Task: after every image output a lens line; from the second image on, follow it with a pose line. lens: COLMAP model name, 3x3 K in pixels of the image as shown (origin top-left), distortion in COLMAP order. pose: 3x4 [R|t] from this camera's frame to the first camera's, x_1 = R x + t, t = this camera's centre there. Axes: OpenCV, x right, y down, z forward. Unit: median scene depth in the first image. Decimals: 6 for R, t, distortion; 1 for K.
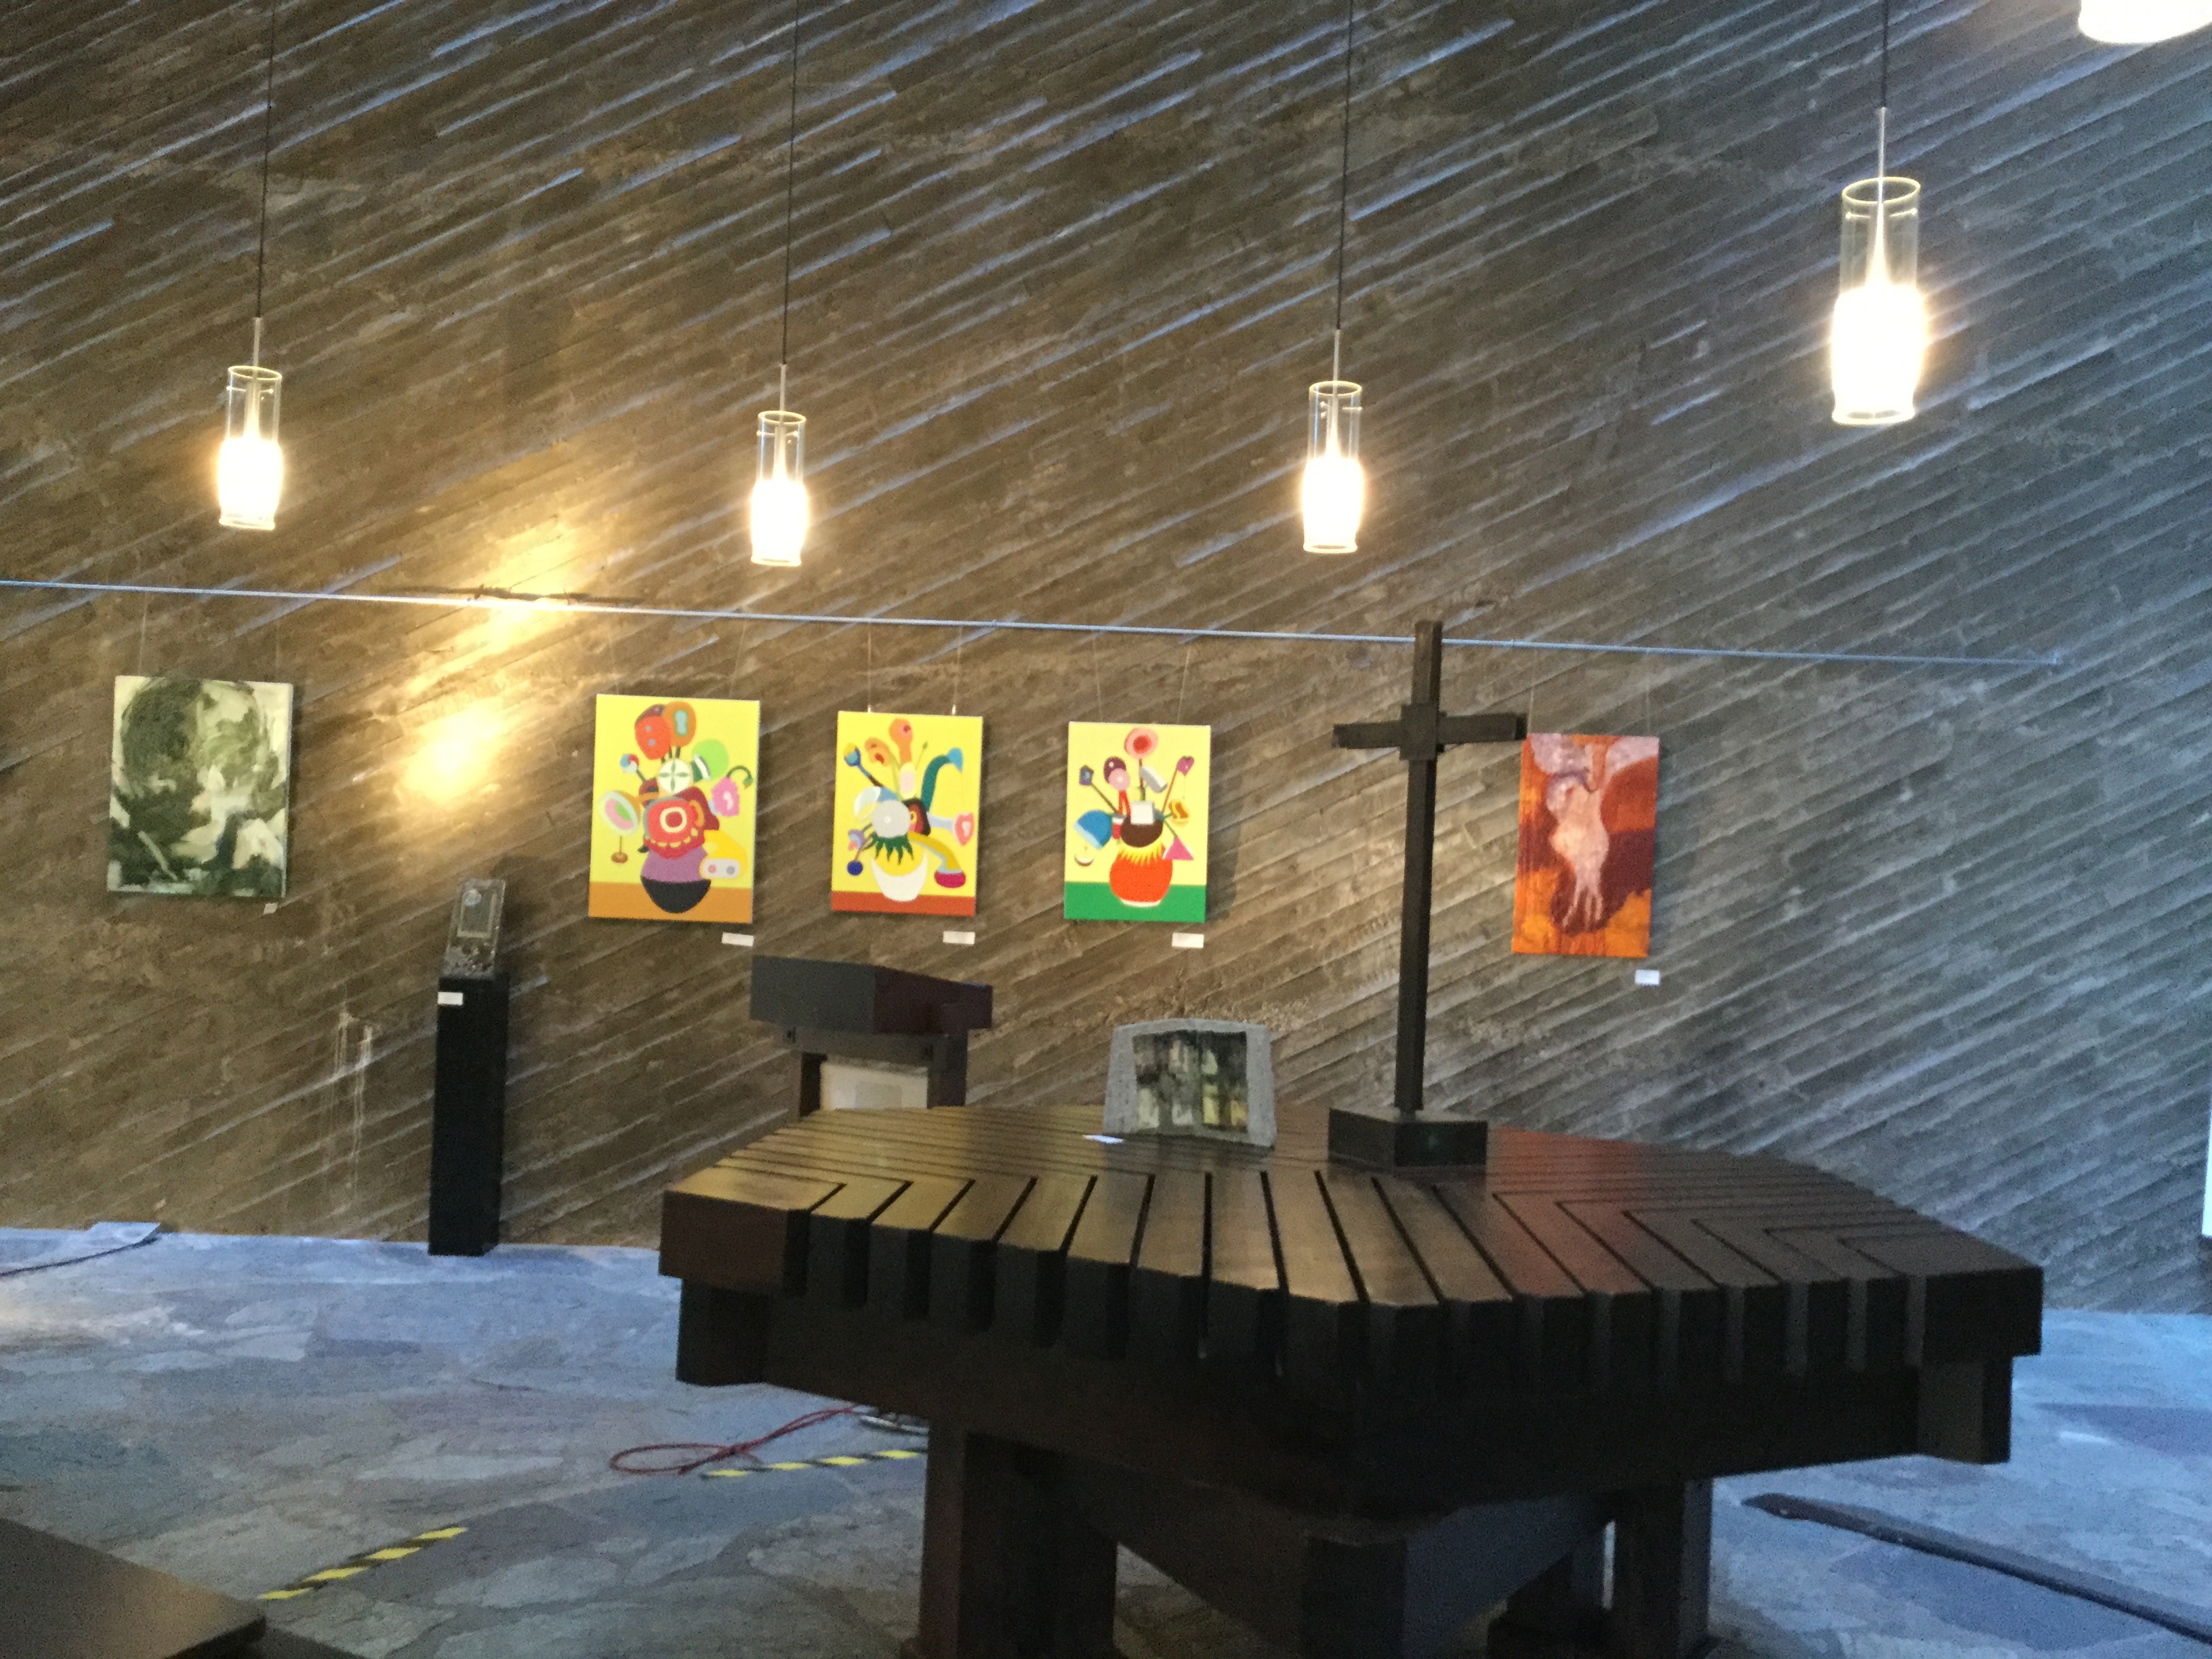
lens RADIAL K [[2044.3, 0, 1104.9], [0, 2044.3, 844.8], [0, 0, 1]] dist [0.024733, 0.000000]
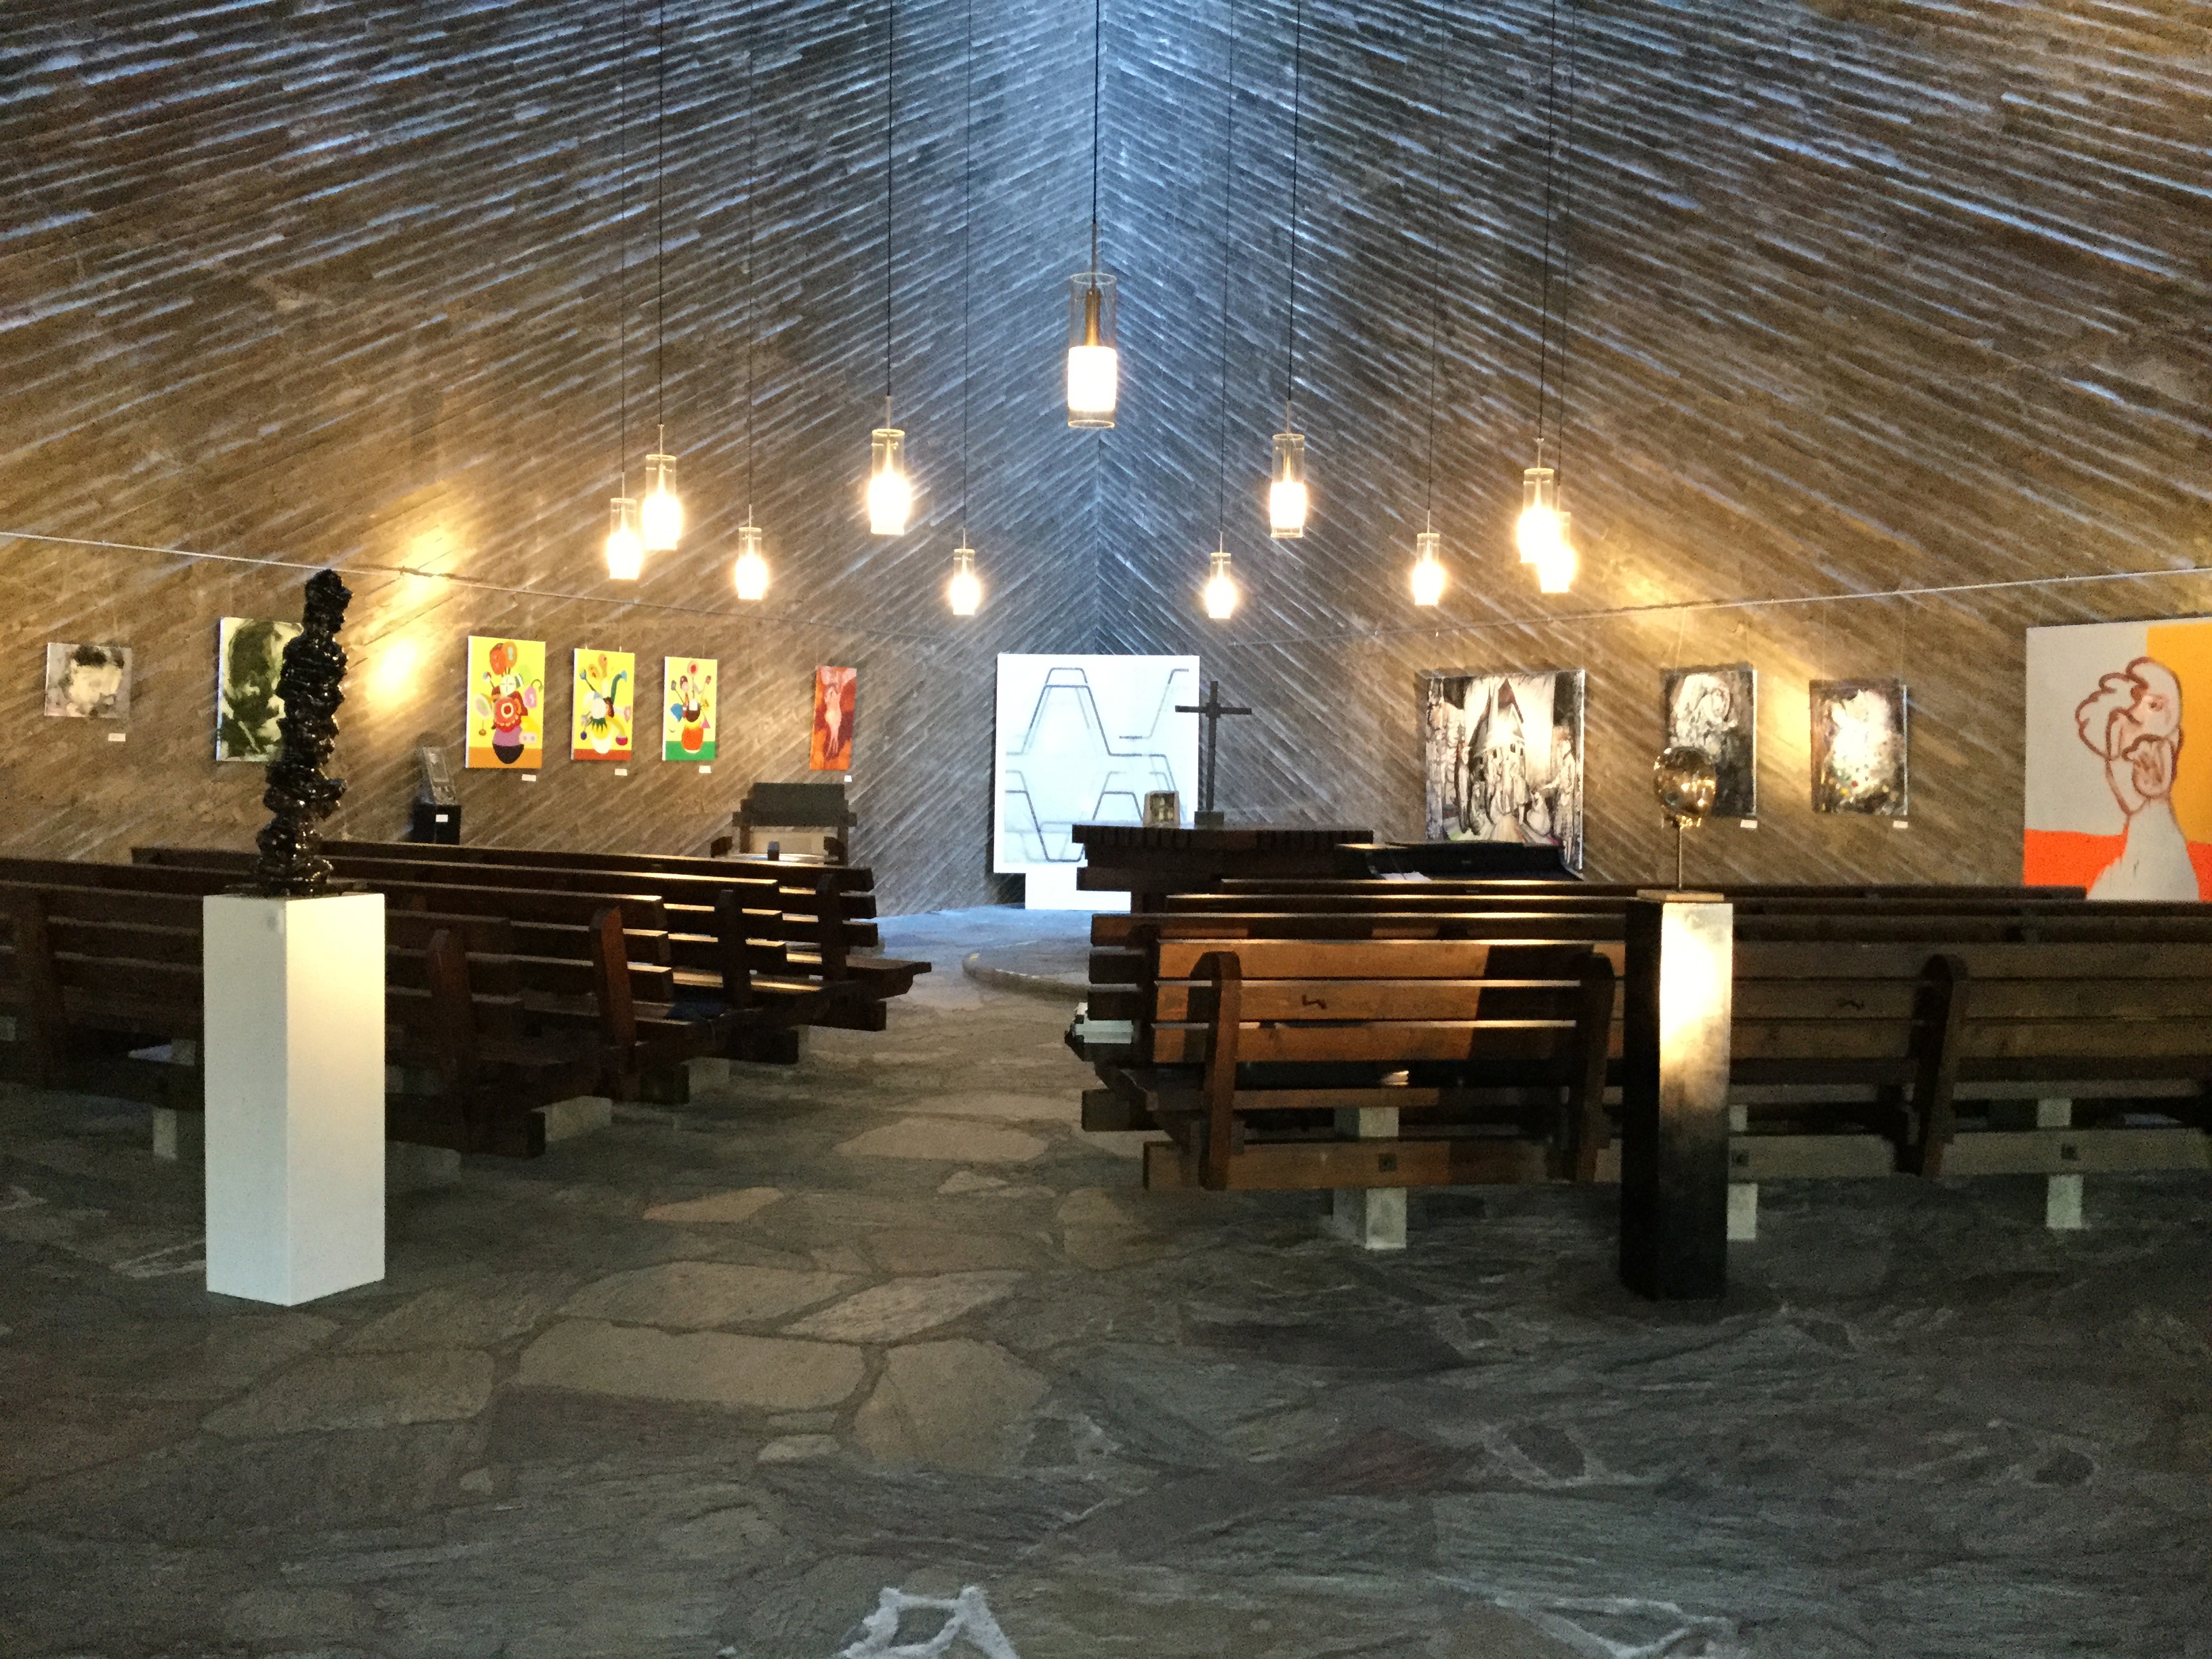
lens RADIAL K [[2044.3, 0, 1091.3], [0, 2044.3, 817.2], [0, 0, 1]] dist [0.024733, 0.000000]
pose [[0.493007, -0.055907, 0.868227, -1.472998], [-0.023738, 0.996697, 0.077659, -0.068011], [-0.869701, -0.058897, 0.490052, -0.285871]]
